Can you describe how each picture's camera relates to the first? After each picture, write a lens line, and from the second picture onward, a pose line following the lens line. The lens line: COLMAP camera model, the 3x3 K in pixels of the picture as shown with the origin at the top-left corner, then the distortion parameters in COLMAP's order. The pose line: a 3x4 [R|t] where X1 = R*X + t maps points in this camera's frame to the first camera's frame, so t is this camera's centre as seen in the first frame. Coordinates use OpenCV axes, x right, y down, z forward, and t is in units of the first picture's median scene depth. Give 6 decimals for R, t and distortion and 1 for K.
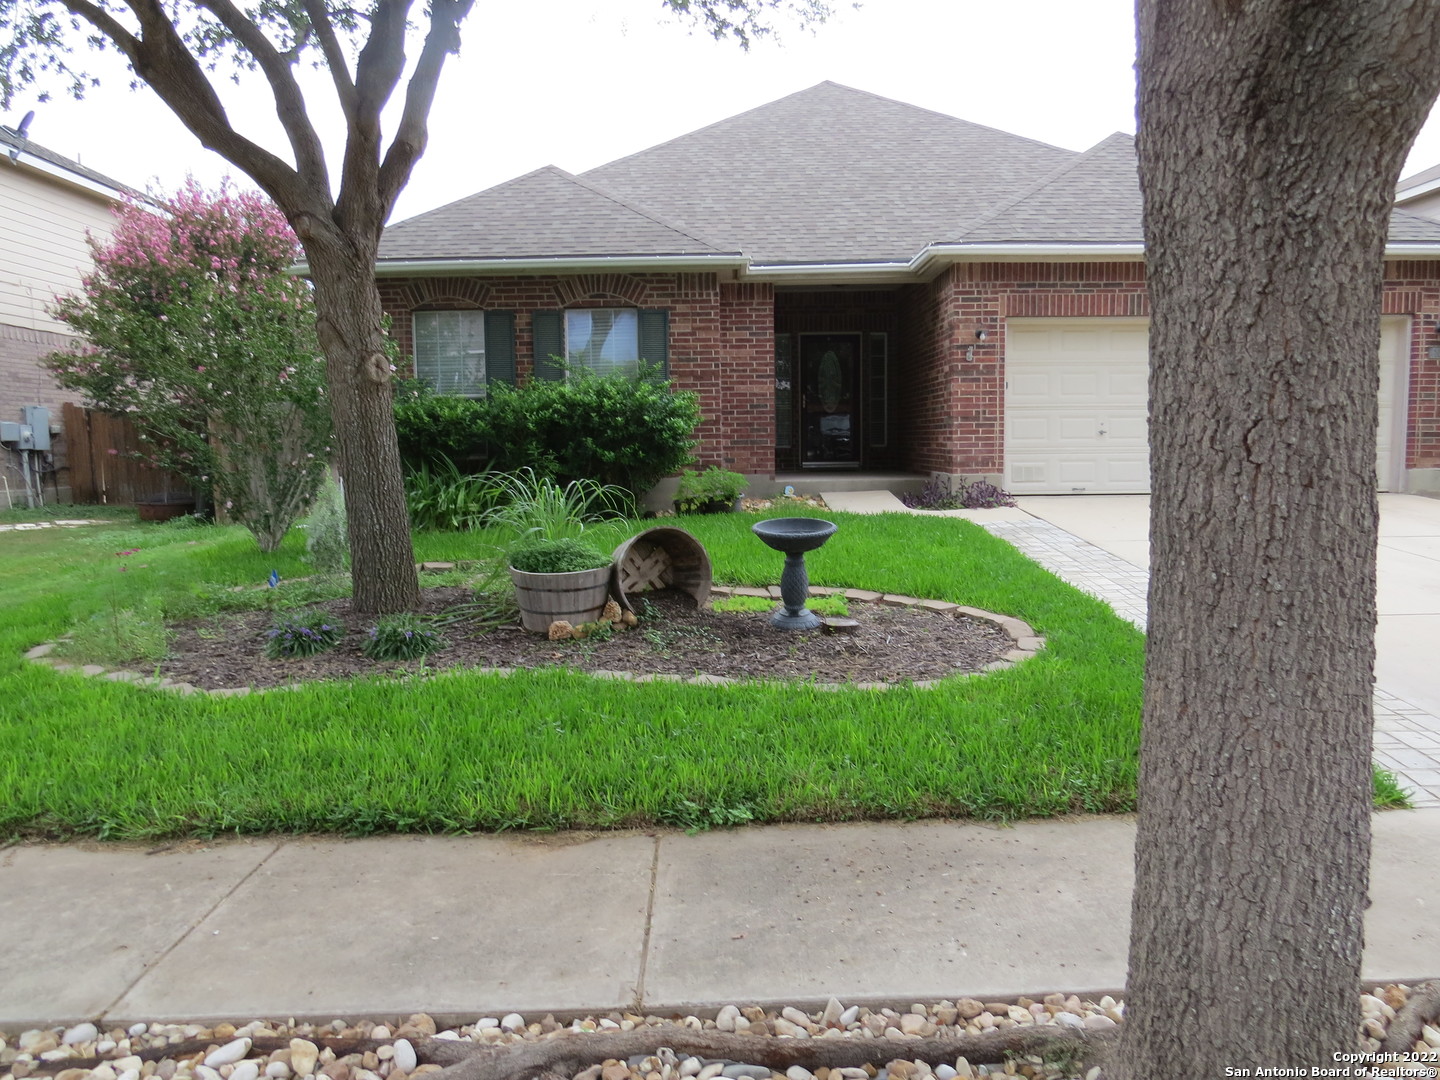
lens RADIAL K [[1035.6, 0, 720.0], [0, 1035.6, 540.0], [0, 0, 1]] dist [-0.023827, 0.008226]
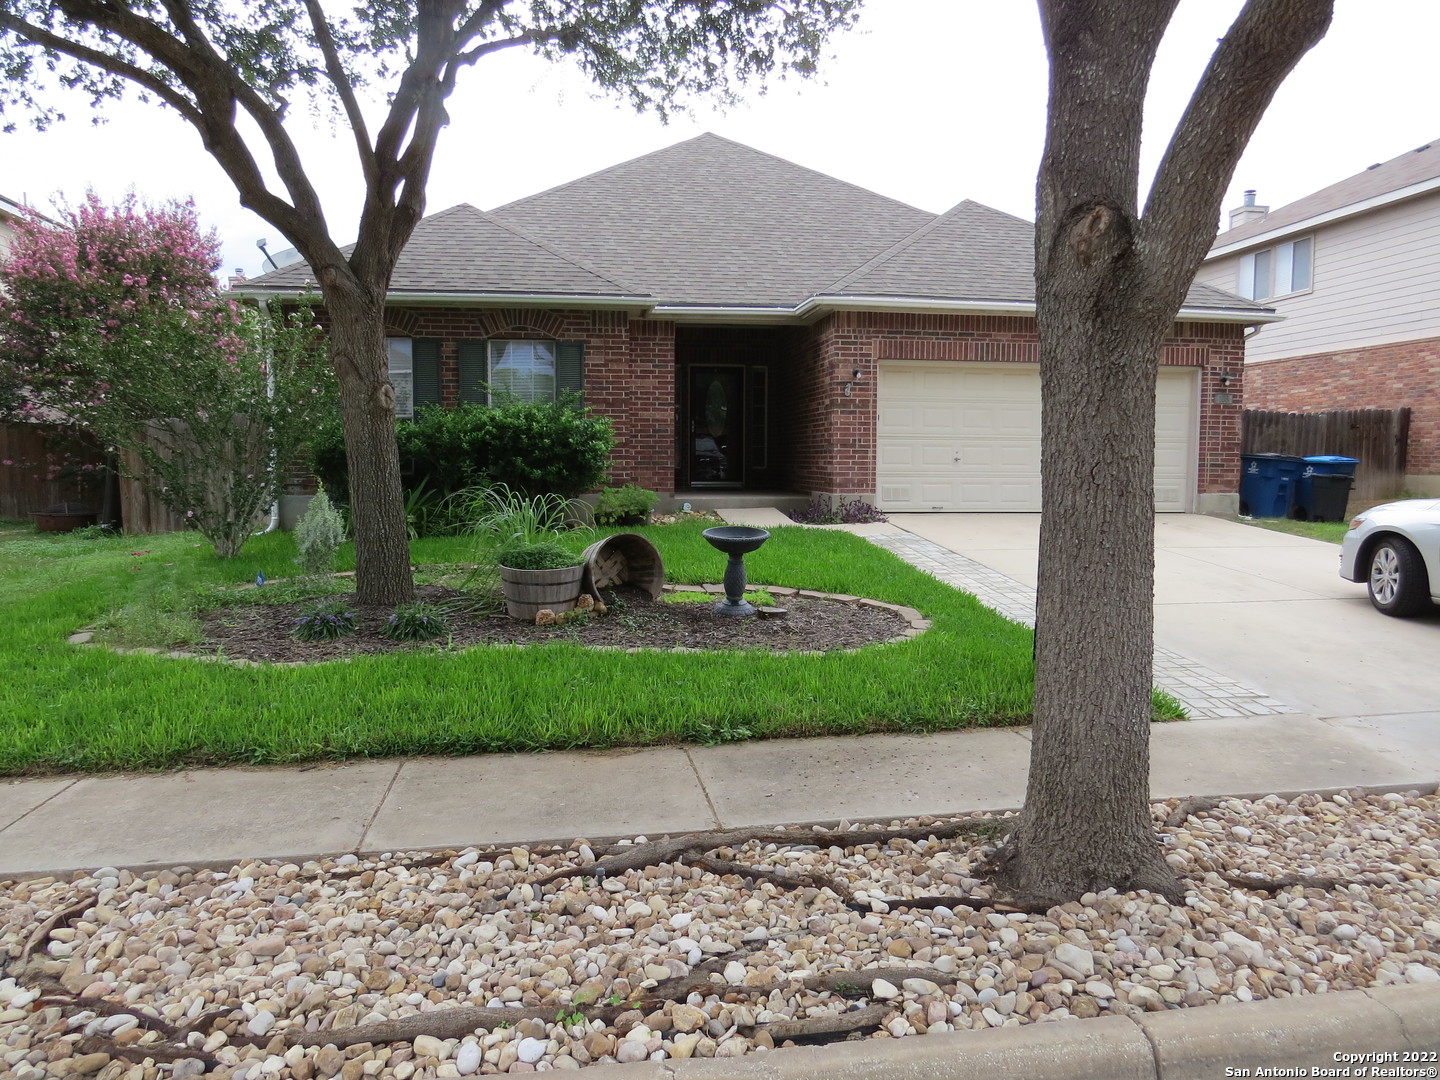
lens RADIAL K [[1035.6, 0, 720.0], [0, 1035.6, 540.0], [0, 0, 1]] dist [-0.023827, 0.008226]
pose [[0.989189, 0.005326, 0.146546, -0.074268], [-0.002562, 0.999815, -0.019046, 0.011104], [-0.146621, 0.018464, 0.989020, -0.130741]]
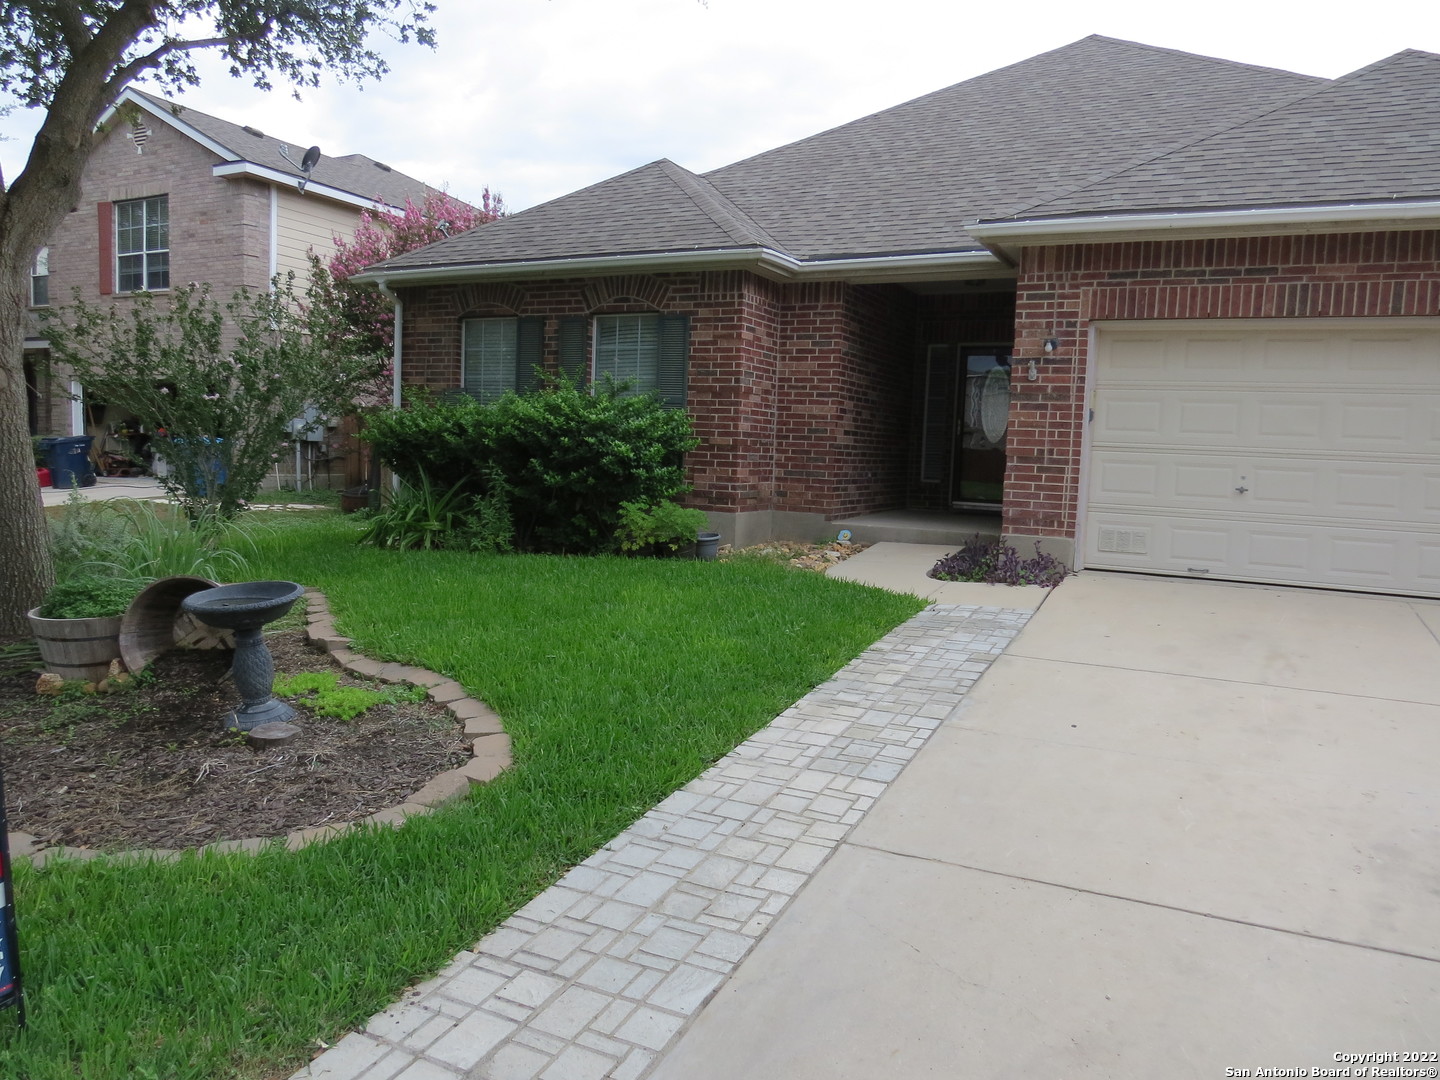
lens RADIAL K [[1035.6, 0, 720.0], [0, 1035.6, 540.0], [0, 0, 1]] dist [-0.023827, 0.008226]
pose [[0.891414, 0.087090, -0.444744, 0.411943], [-0.091732, 0.995722, 0.011123, -0.053600], [0.443809, 0.030882, 0.895589, 0.275564]]
